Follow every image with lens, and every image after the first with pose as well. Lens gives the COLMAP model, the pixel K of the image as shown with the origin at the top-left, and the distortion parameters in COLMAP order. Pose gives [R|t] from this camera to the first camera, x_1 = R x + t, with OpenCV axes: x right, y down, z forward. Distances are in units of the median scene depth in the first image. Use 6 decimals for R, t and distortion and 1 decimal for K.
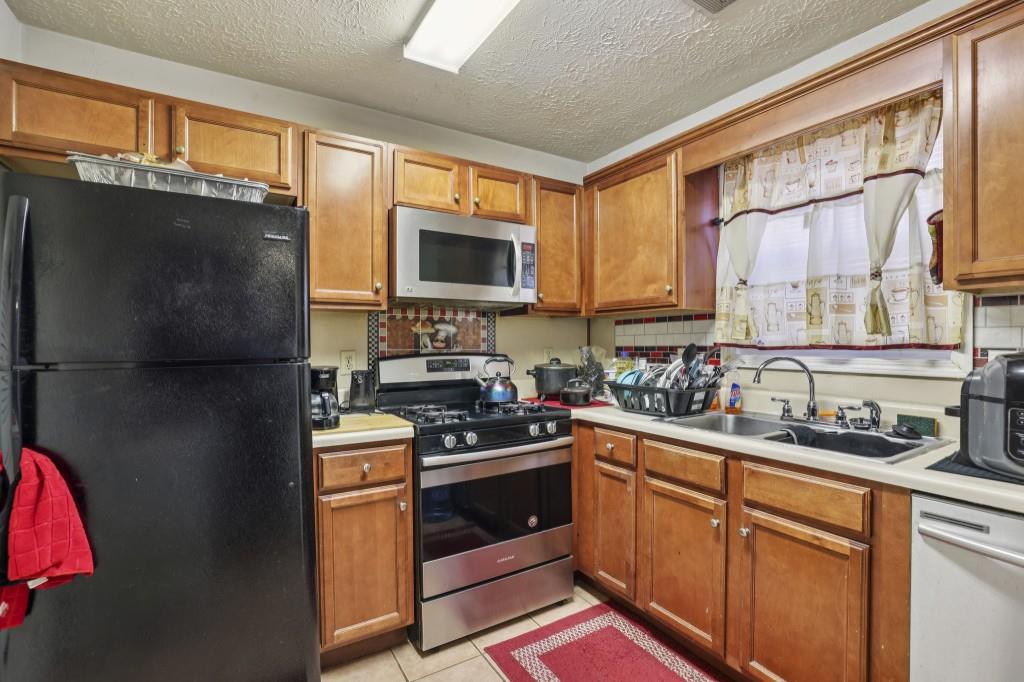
lens RADIAL K [[479.6, 0, 516.7], [0, 479.6, 345.3], [0, 0, 1]] dist [-0.000831, 0.000192]
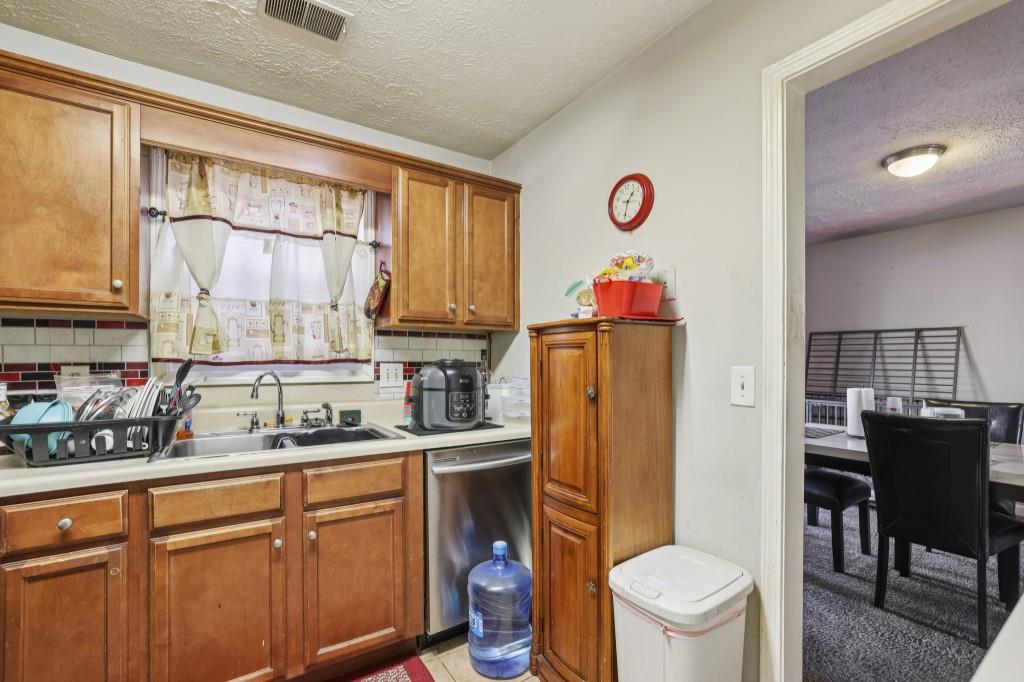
lens RADIAL K [[451.3, 0, 514.0], [0, 451.3, 360.0], [0, 0, 1]] dist [-0.001142, 0.000284]
pose [[-0.015491, 0.000928, 0.999880, -0.447219], [0.008096, 0.999967, -0.000802, 0.003879], [-0.999847, 0.008082, -0.015498, 0.472405]]
